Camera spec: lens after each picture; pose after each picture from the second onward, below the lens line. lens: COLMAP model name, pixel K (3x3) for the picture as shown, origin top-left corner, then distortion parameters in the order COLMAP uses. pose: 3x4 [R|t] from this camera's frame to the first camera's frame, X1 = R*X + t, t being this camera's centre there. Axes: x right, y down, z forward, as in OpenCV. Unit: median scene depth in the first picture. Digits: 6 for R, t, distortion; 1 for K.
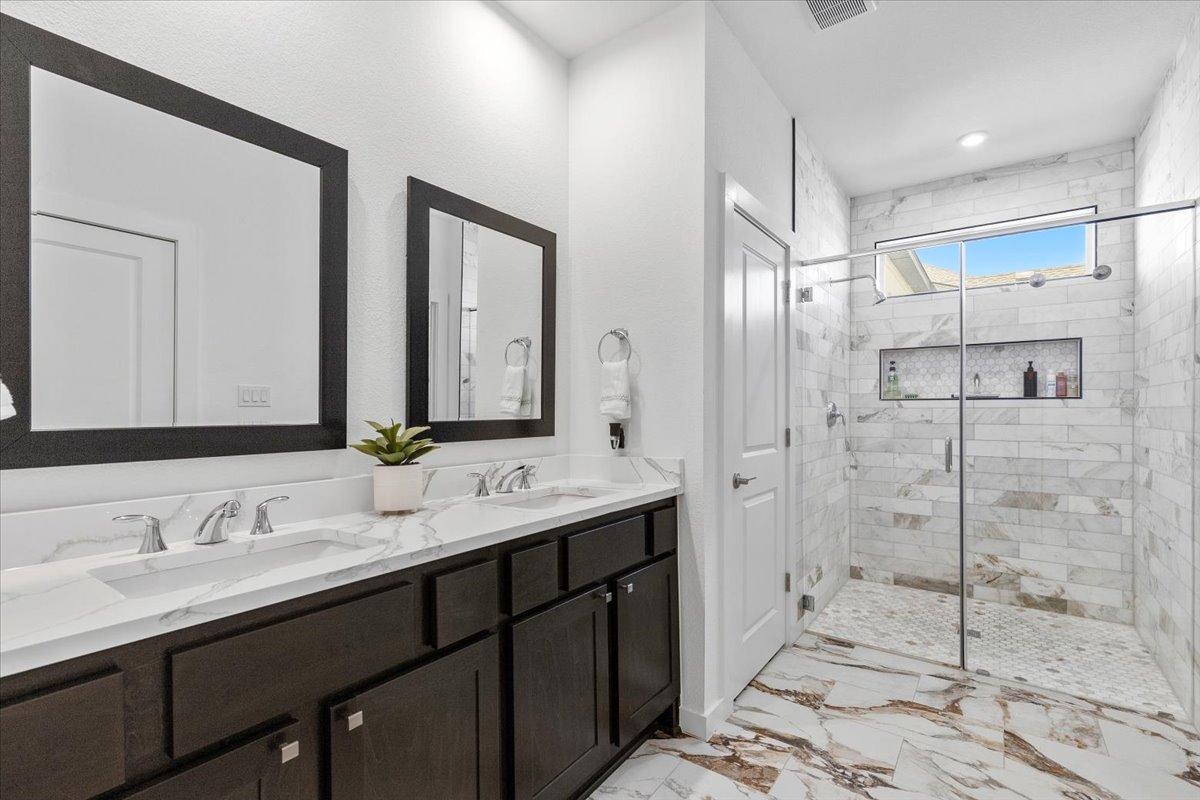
lens RADIAL K [[551.2, 0, 593.0], [0, 551.2, 401.0], [0, 0, 1]] dist [0.002033, 0.000329]
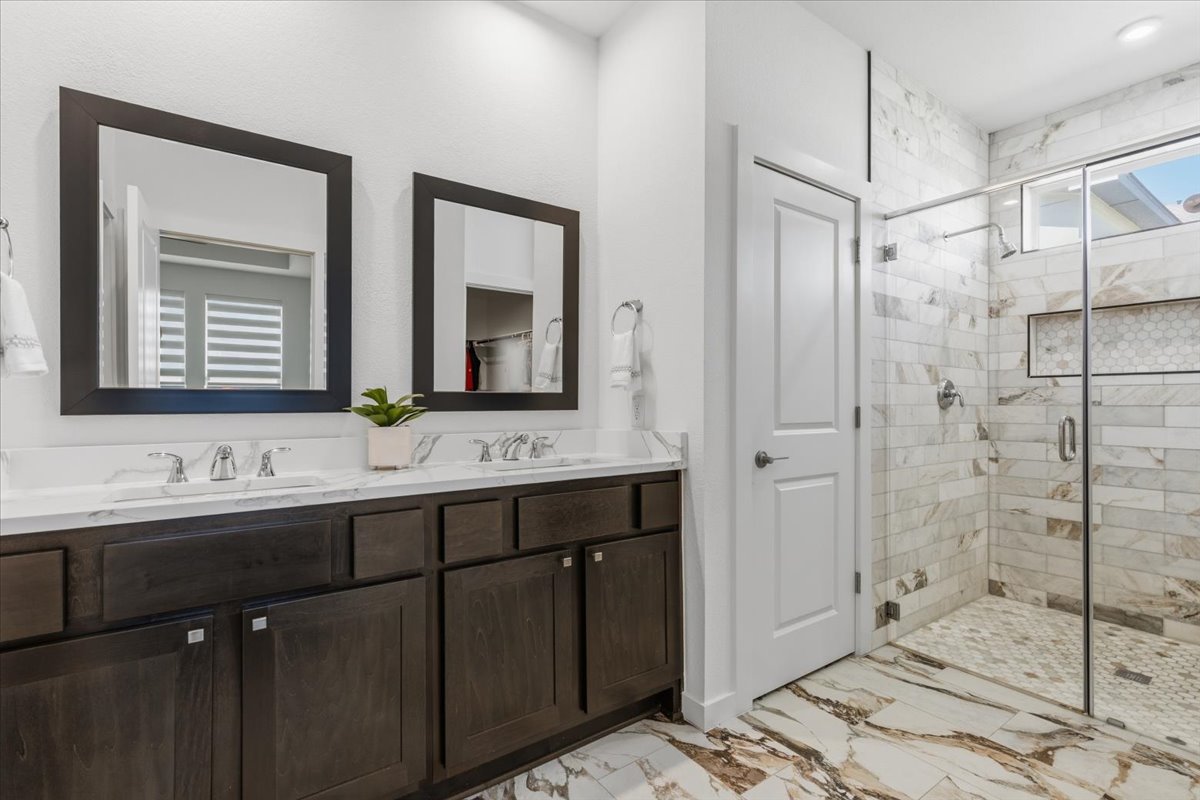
lens RADIAL K [[551.2, 0, 572.9], [0, 551.2, 391.8], [0, 0, 1]] dist [0.002033, 0.000329]
pose [[0.946904, -0.004391, -0.321487, 0.261185], [0.003759, 0.999990, -0.002586, 0.033385], [0.321495, 0.001240, 0.946911, 0.032448]]
